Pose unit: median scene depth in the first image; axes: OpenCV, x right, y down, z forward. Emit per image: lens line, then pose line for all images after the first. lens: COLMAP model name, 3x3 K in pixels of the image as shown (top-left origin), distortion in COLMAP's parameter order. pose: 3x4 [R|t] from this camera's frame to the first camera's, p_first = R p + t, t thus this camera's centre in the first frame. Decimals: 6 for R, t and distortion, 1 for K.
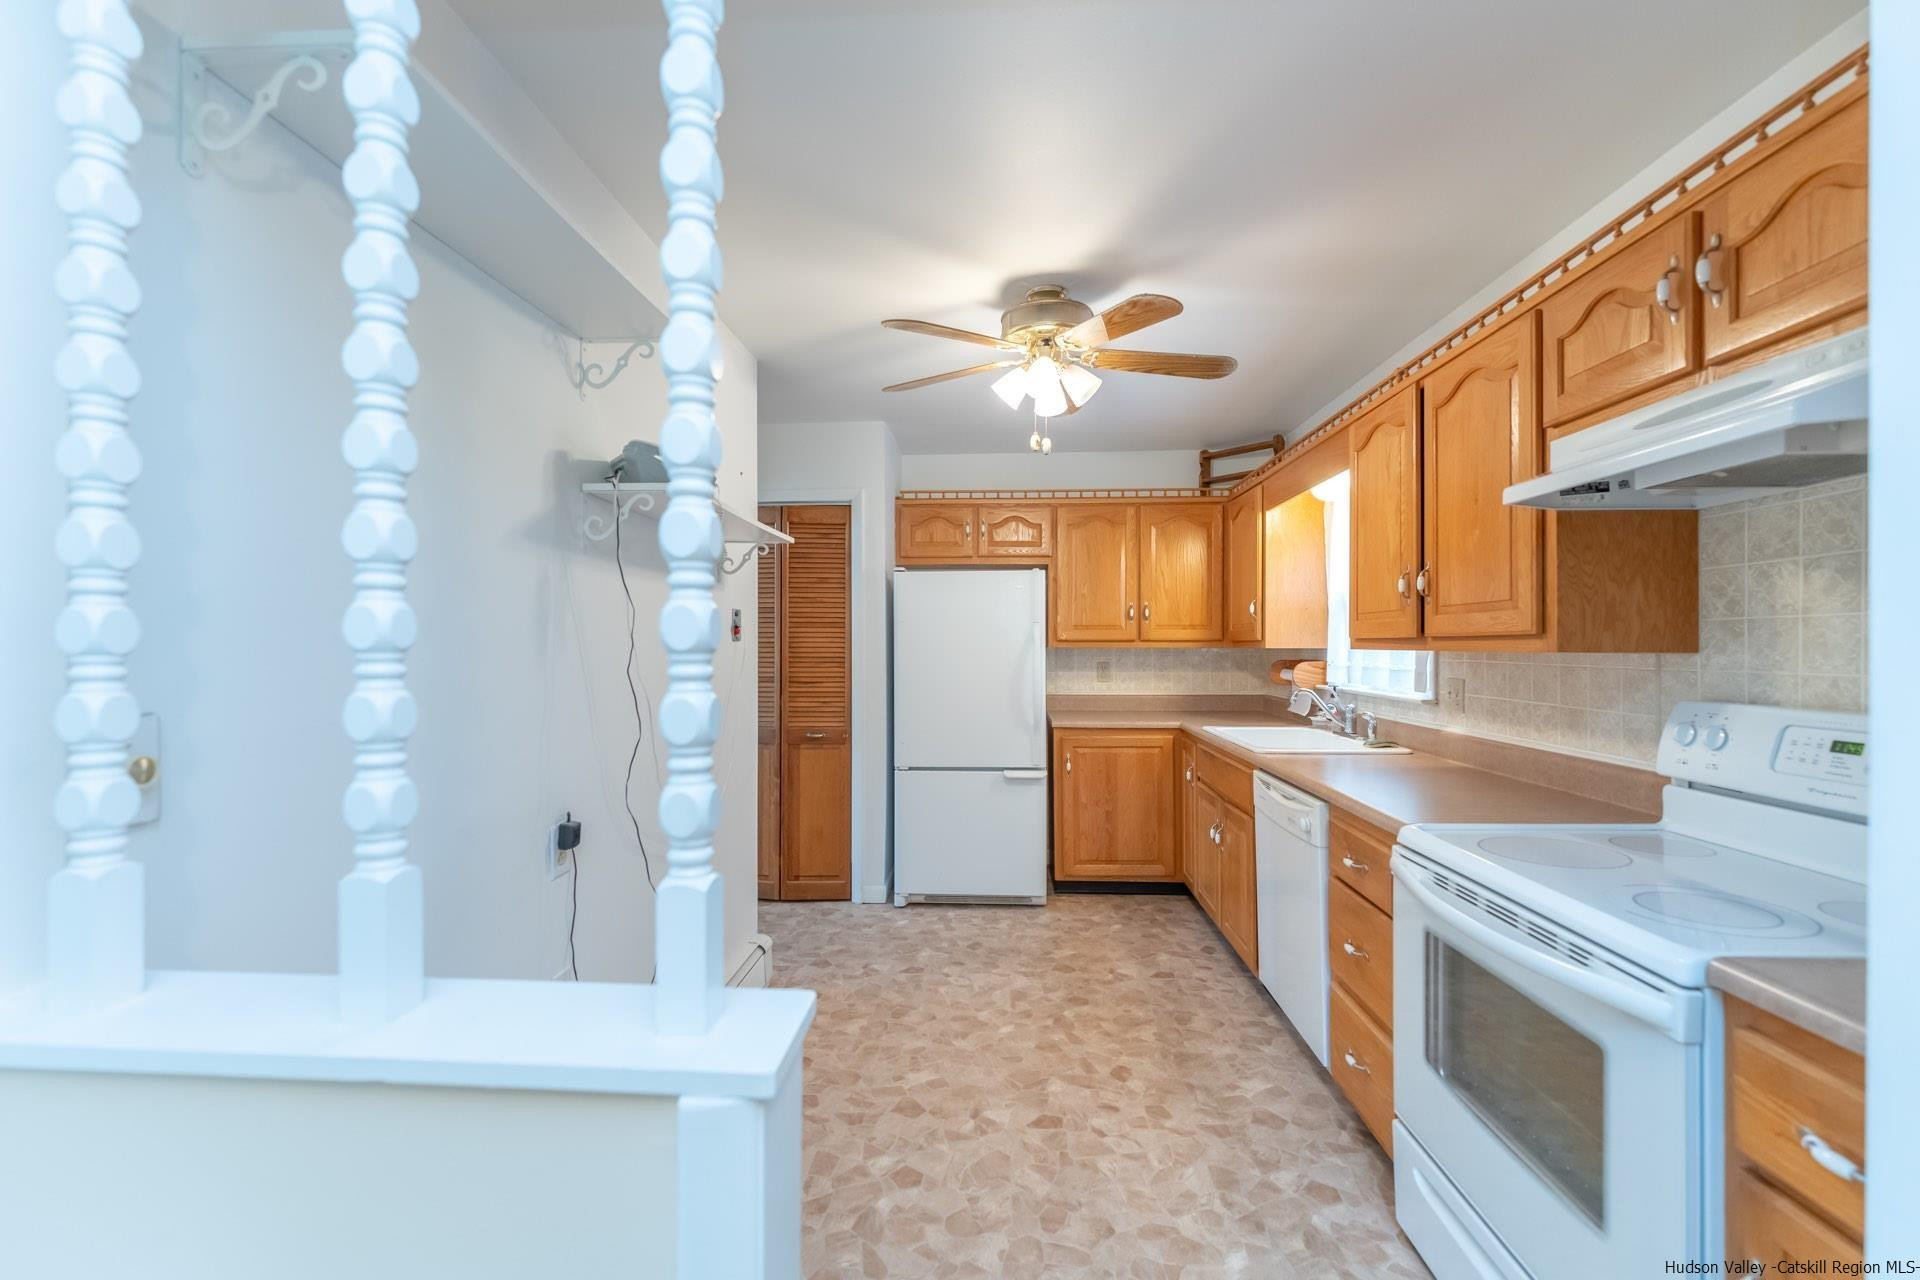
lens RADIAL K [[792.2, 0, 959.6], [0, 792.2, 644.1], [0, 0, 1]] dist [-0.001006, -0.000426]
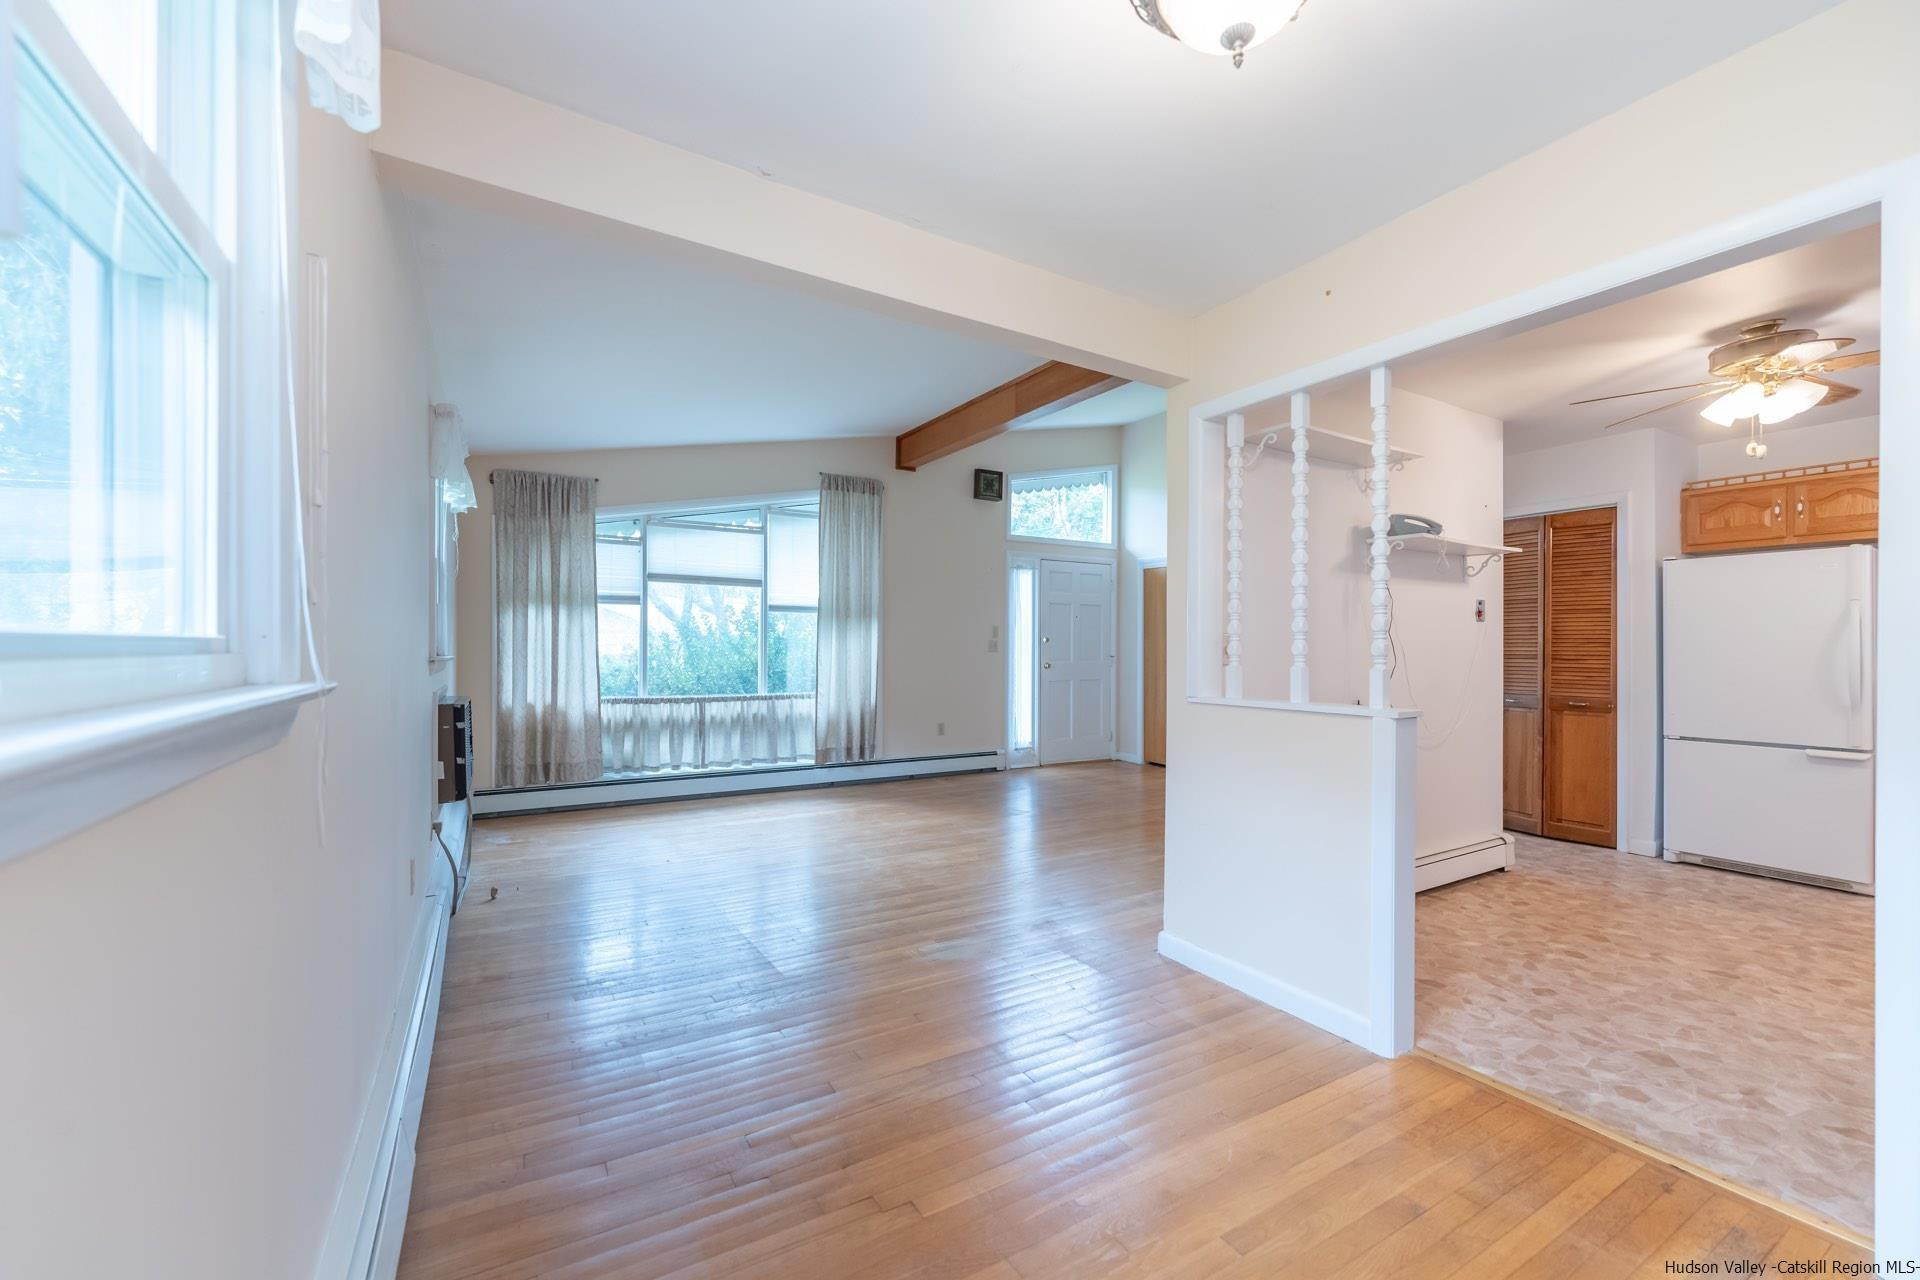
lens RADIAL K [[768.5, 0, 959.1], [0, 768.5, 647.7], [0, 0, 1]] dist [-0.001195, 0.002293]
pose [[0.567210, 0.000797, -0.823573, 0.386444], [-0.002689, 0.999996, -0.000884, 0.054295], [0.823569, 0.002716, 0.567210, -0.679647]]
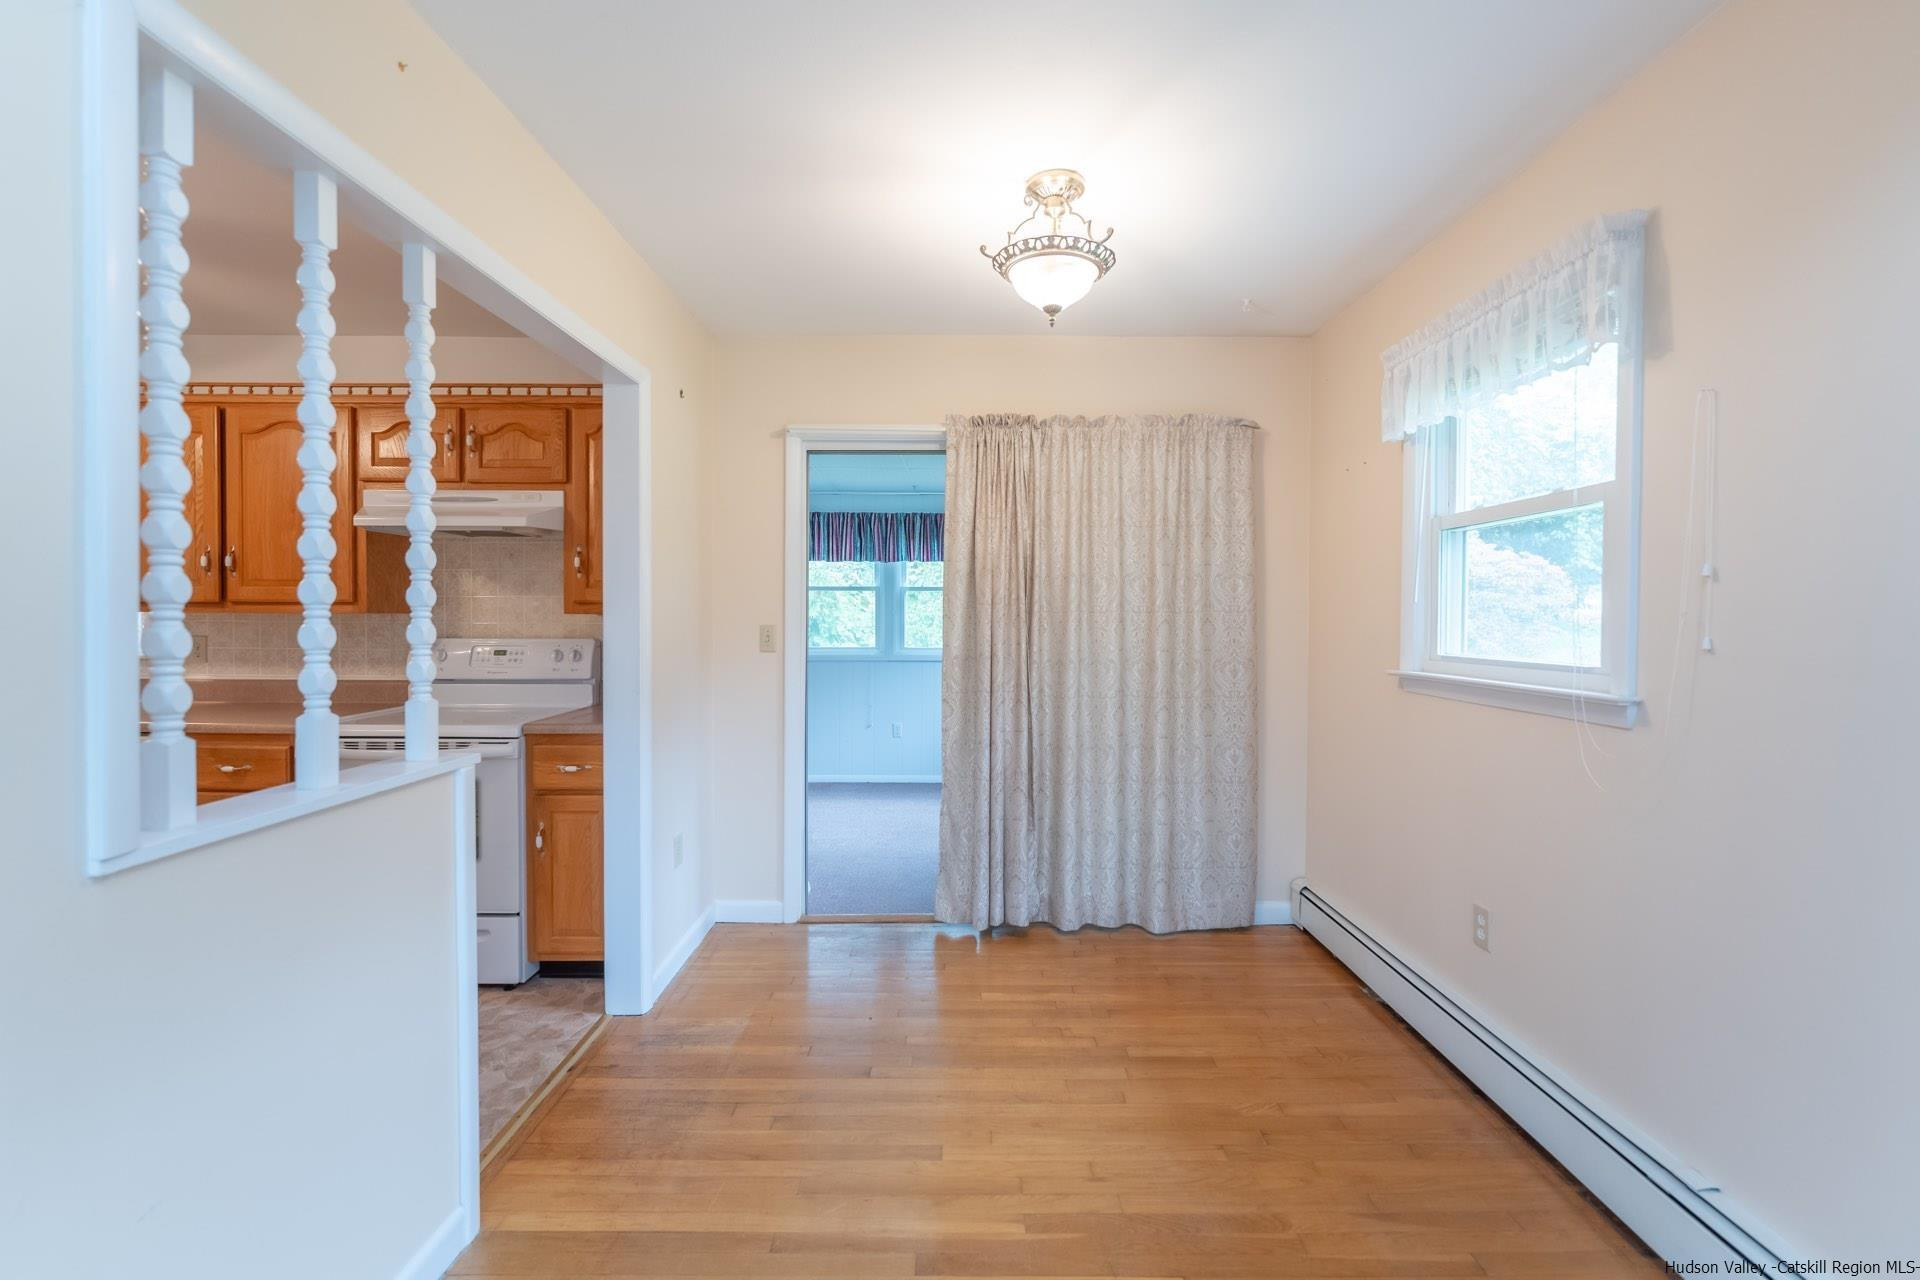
lens RADIAL K [[816.5, 0, 952.3], [0, 816.5, 628.1], [0, 0, 1]] dist [-0.001779, 0.001049]
pose [[-0.062822, -0.014747, 0.997916, -0.767114], [-0.007665, 0.999868, 0.014293, 0.005767], [-0.997995, -0.006752, -0.062927, -0.111922]]
